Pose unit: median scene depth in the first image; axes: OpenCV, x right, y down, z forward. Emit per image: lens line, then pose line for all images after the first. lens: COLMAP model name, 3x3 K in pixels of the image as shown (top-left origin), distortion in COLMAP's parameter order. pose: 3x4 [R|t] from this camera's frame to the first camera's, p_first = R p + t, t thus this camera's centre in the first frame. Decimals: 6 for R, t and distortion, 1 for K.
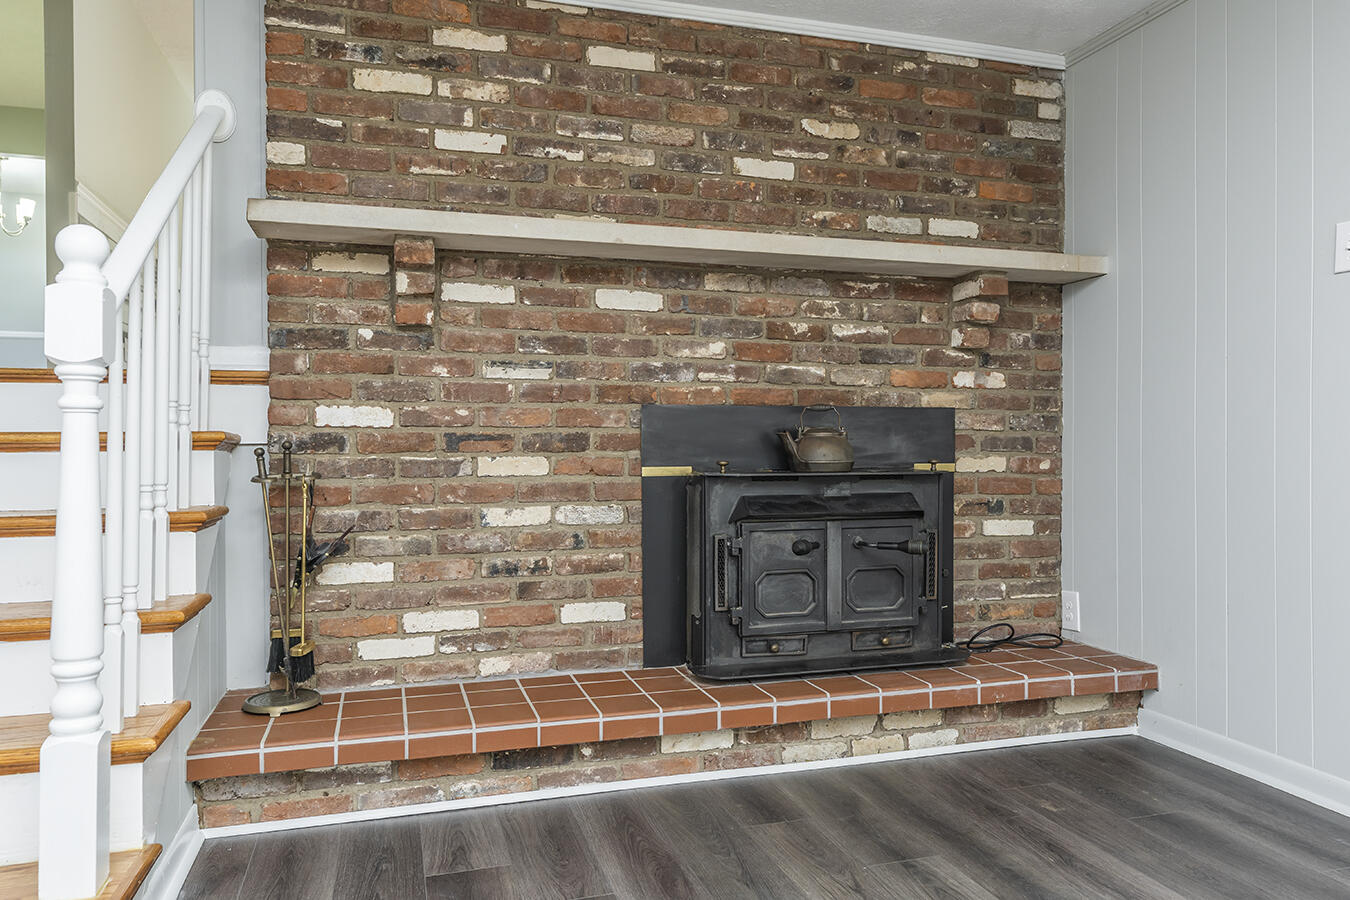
lens RADIAL K [[921.6, 0, 678.7], [0, 921.6, 445.7], [0, 0, 1]] dist [0.001526, -0.001754]
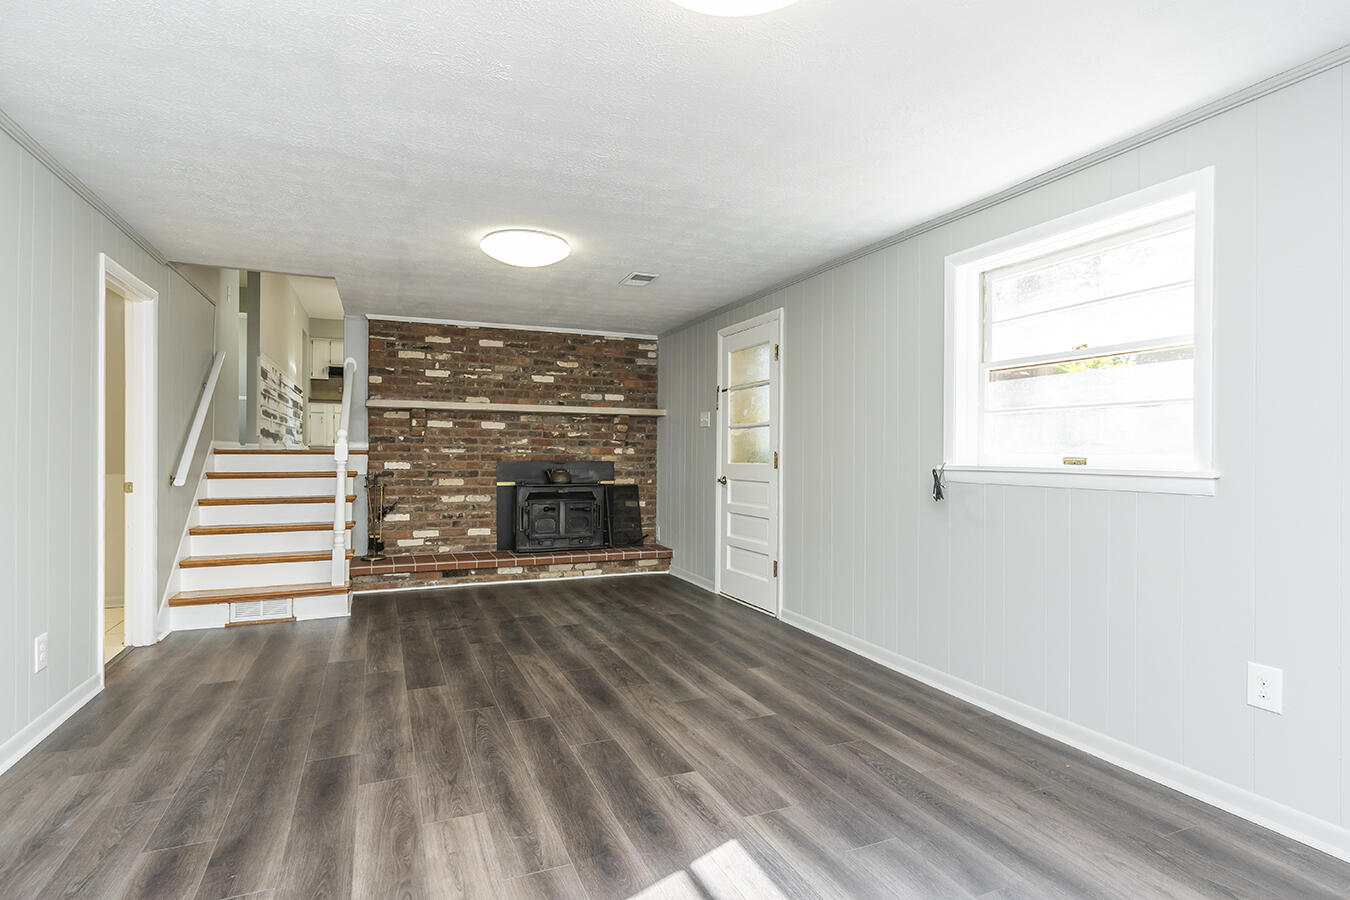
lens RADIAL K [[667.1, 0, 671.1], [0, 667.1, 450.5], [0, 0, 1]] dist [-0.003810, 0.000665]
pose [[0.993888, 0.008821, 0.110039, 0.285140], [-0.007783, 0.999921, -0.009858, -0.063008], [-0.110117, 0.008941, 0.993878, -1.207535]]
